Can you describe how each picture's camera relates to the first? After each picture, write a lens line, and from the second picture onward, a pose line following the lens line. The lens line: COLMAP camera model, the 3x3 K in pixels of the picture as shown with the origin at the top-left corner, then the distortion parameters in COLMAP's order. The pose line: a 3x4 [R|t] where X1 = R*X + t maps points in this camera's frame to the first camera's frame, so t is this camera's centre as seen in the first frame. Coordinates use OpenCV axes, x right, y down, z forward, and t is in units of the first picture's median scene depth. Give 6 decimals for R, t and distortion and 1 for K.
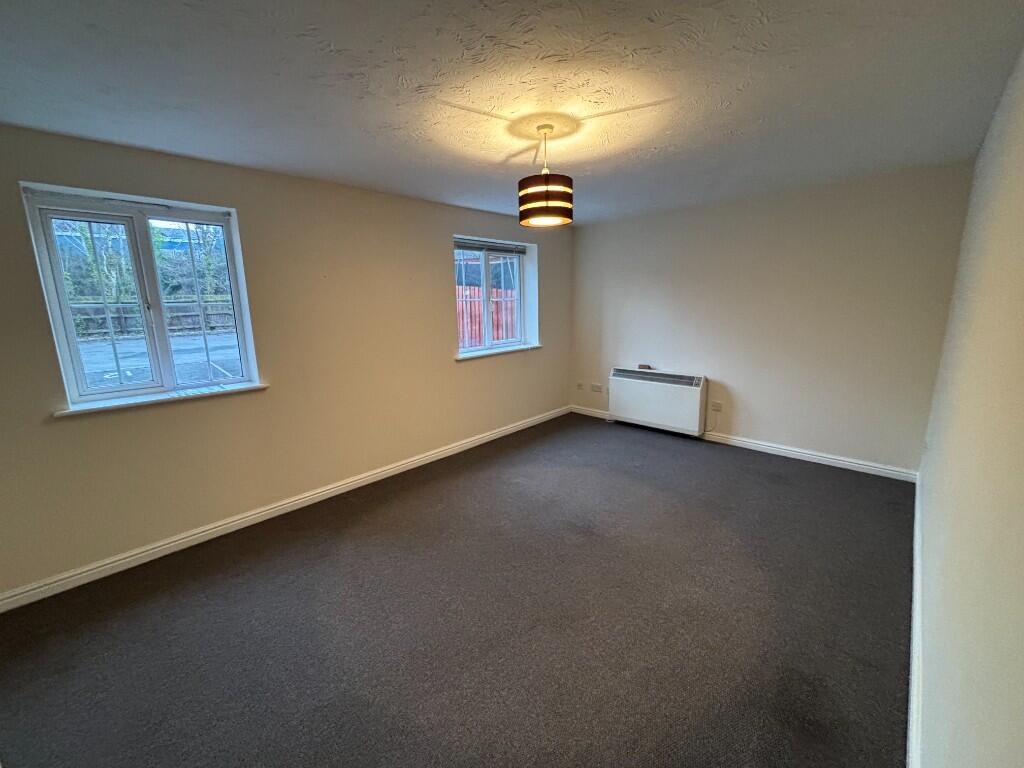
lens RADIAL K [[410.9, 0, 510.2], [0, 410.9, 385.7], [0, 0, 1]] dist [-0.017391, -0.000119]
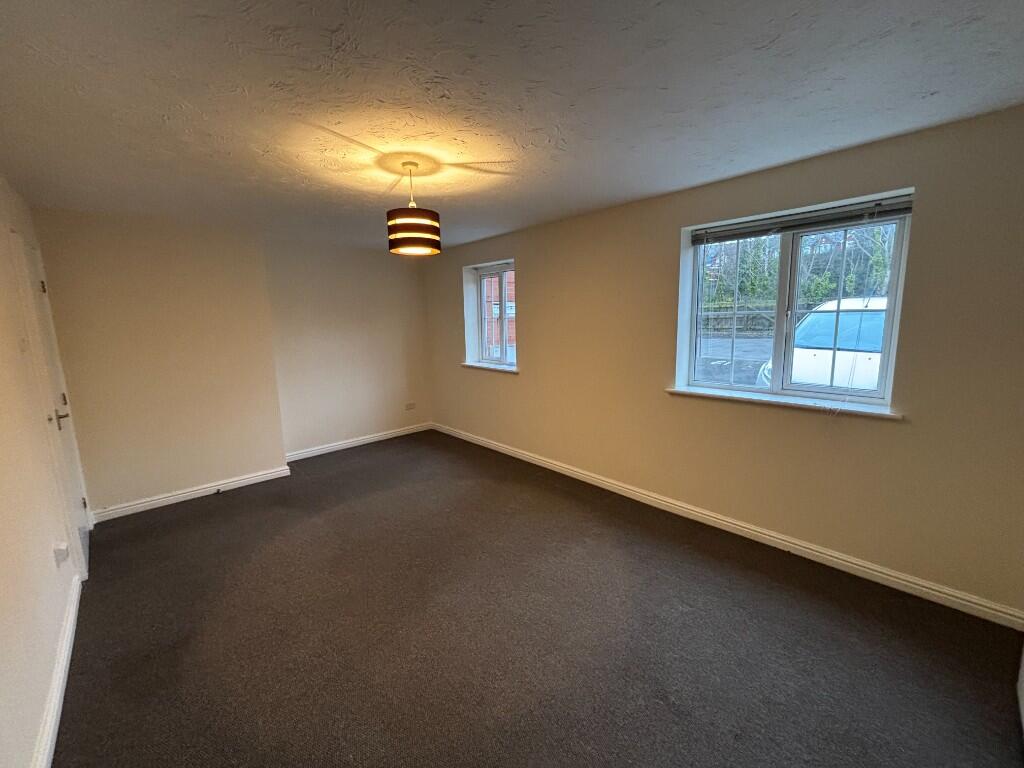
lens RADIAL K [[410.9, 0, 510.2], [0, 410.9, 385.7], [0, 0, 1]] dist [-0.017391, -0.000119]
pose [[-0.071292, 0.172208, -0.982477, 0.776490], [-0.193535, 0.963877, 0.182991, -0.189051], [0.978500, 0.203189, -0.035389, 0.877220]]
